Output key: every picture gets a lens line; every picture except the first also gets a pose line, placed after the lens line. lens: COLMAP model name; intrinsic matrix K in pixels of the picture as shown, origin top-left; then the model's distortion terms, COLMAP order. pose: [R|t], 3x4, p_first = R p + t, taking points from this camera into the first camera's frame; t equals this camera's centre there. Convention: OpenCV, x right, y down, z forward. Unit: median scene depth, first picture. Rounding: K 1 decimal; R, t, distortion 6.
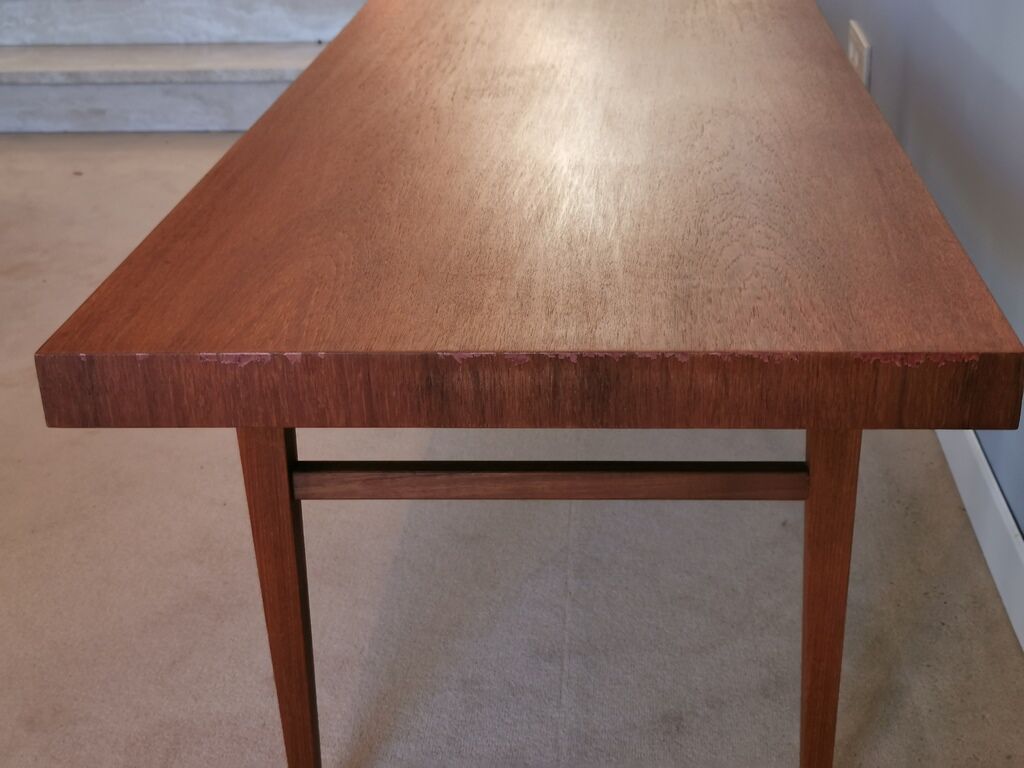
lens RADIAL K [[1511.1, 0, 539.4], [0, 1511.1, 370.7], [0, 0, 1]] dist [0.036359, 0.000000]
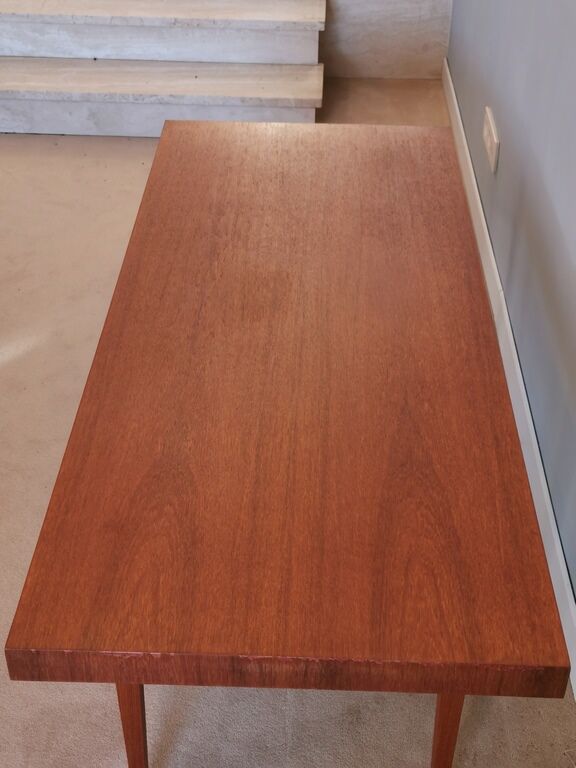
lens RADIAL K [[1133.4, 0, 287.5], [0, 1133.4, 384.0], [0, 0, 1]] dist [0.036359, 0.000000]
pose [[0.998711, 0.014489, 0.048637, -0.076518], [-0.024008, 0.979242, 0.201269, -0.558347], [-0.044711, -0.202177, 0.978328, -0.214622]]
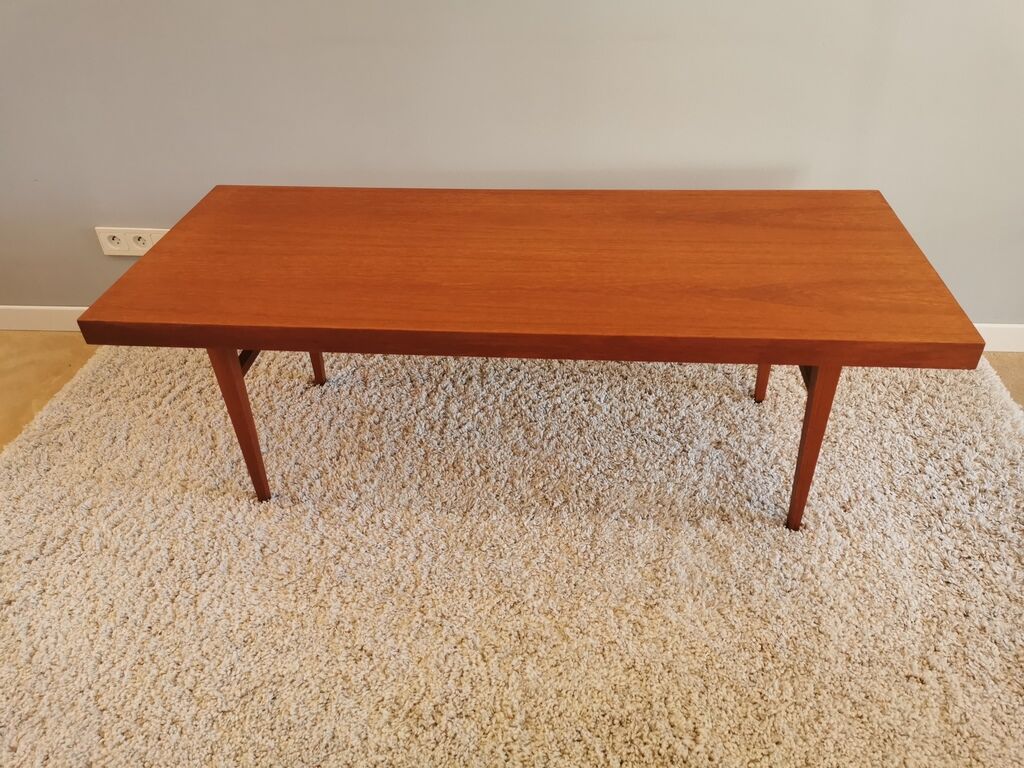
lens RADIAL K [[786.2, 0, 506.0], [0, 786.2, 380.4], [0, 0, 1]] dist [0.036713, -0.029371]
pose [[0.043313, -0.571065, 0.819761, -1.428954], [0.429314, 0.751549, 0.500863, -0.923604], [-0.902116, 0.330241, 0.277718, 1.322971]]
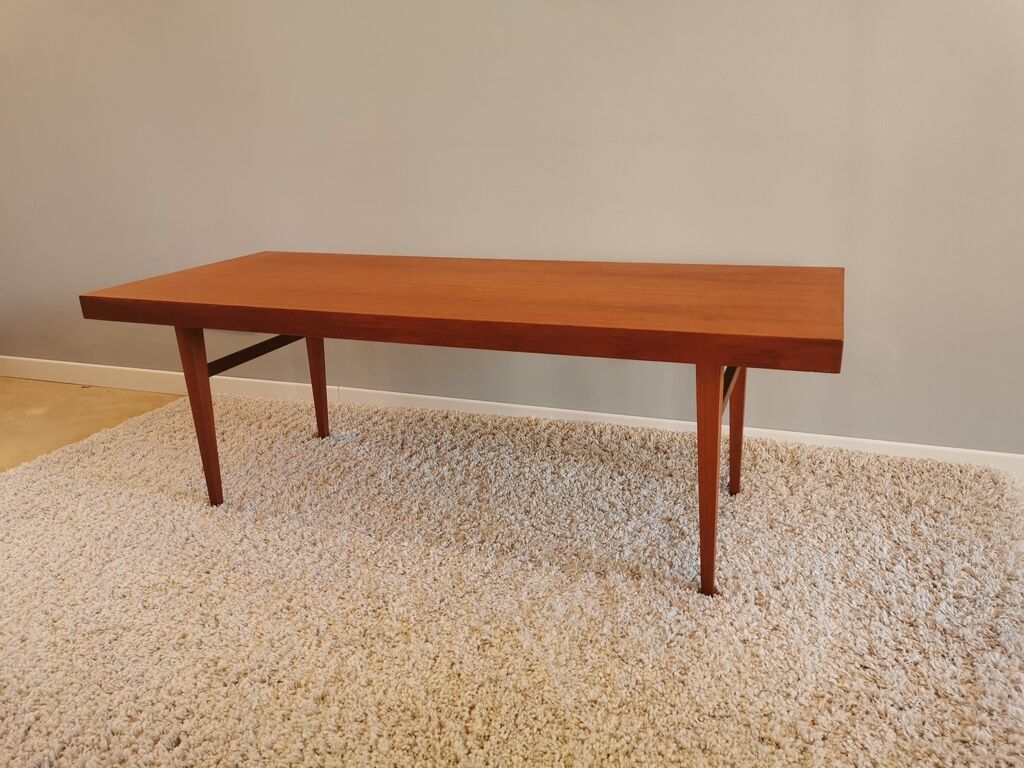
lens RADIAL K [[786.2, 0, 512.9], [0, 786.2, 384.1], [0, 0, 1]] dist [0.036713, -0.029371]
pose [[0.314591, -0.286527, 0.904950, -1.554765], [0.405038, 0.902726, 0.145018, -0.312138], [-0.858473, 0.320918, 0.400044, 0.936182]]
